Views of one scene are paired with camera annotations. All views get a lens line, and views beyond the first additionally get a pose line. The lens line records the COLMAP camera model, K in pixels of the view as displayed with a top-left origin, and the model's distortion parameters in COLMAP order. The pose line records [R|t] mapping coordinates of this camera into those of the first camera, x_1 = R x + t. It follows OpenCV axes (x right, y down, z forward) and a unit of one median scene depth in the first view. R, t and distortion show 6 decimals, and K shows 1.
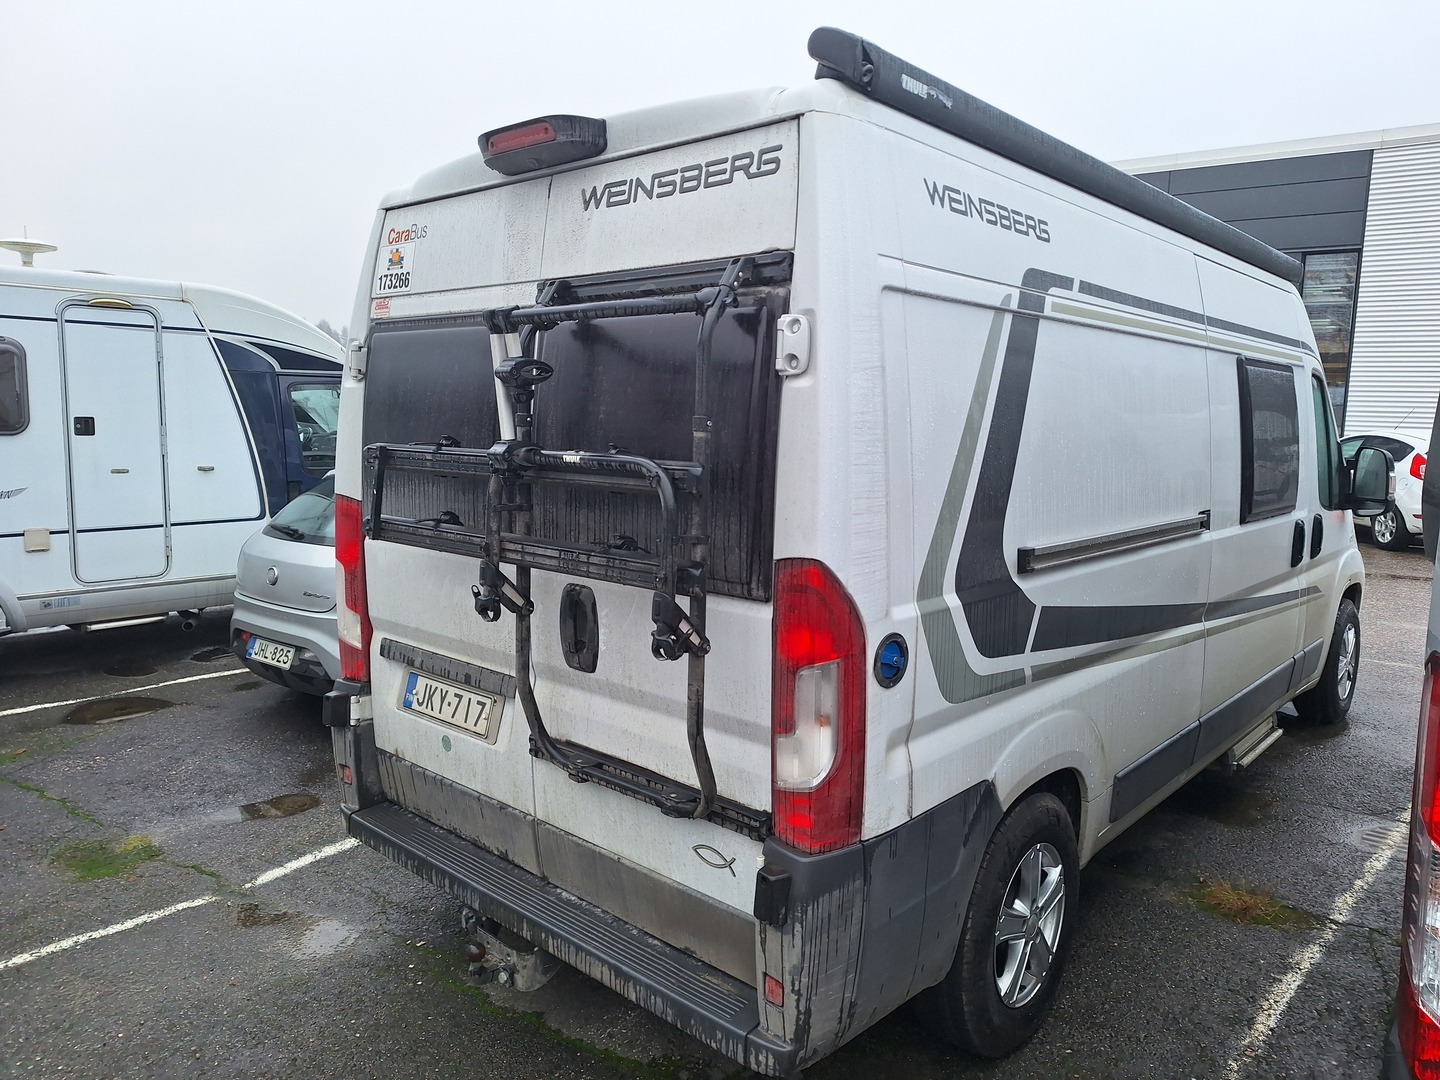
lens RADIAL K [[1013.9, 0, 723.4], [0, 1013.9, 533.4], [0, 0, 1]] dist [0.008355, 0.001536]
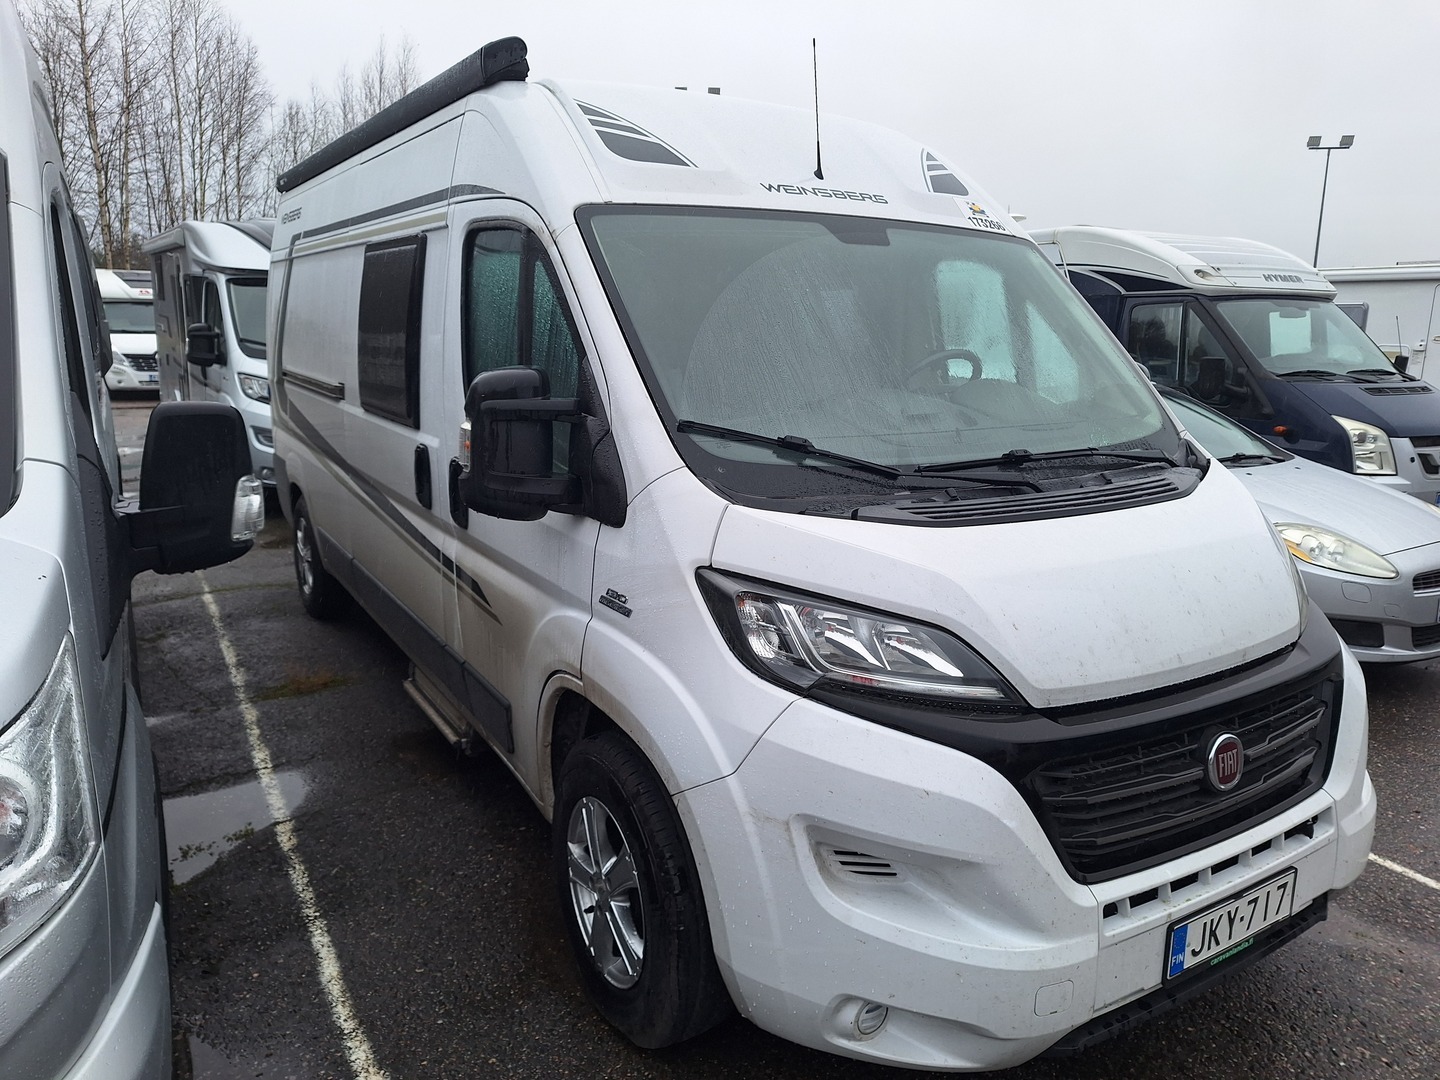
lens RADIAL K [[1013.9, 0, 720.1], [0, 1013.9, 535.9], [0, 0, 1]] dist [0.008355, 0.001536]
pose [[-0.294502, 0.172141, -0.940019, 1.510242], [-0.129707, 0.967341, 0.217781, -0.168484], [0.946808, 0.186064, -0.262556, 1.769509]]
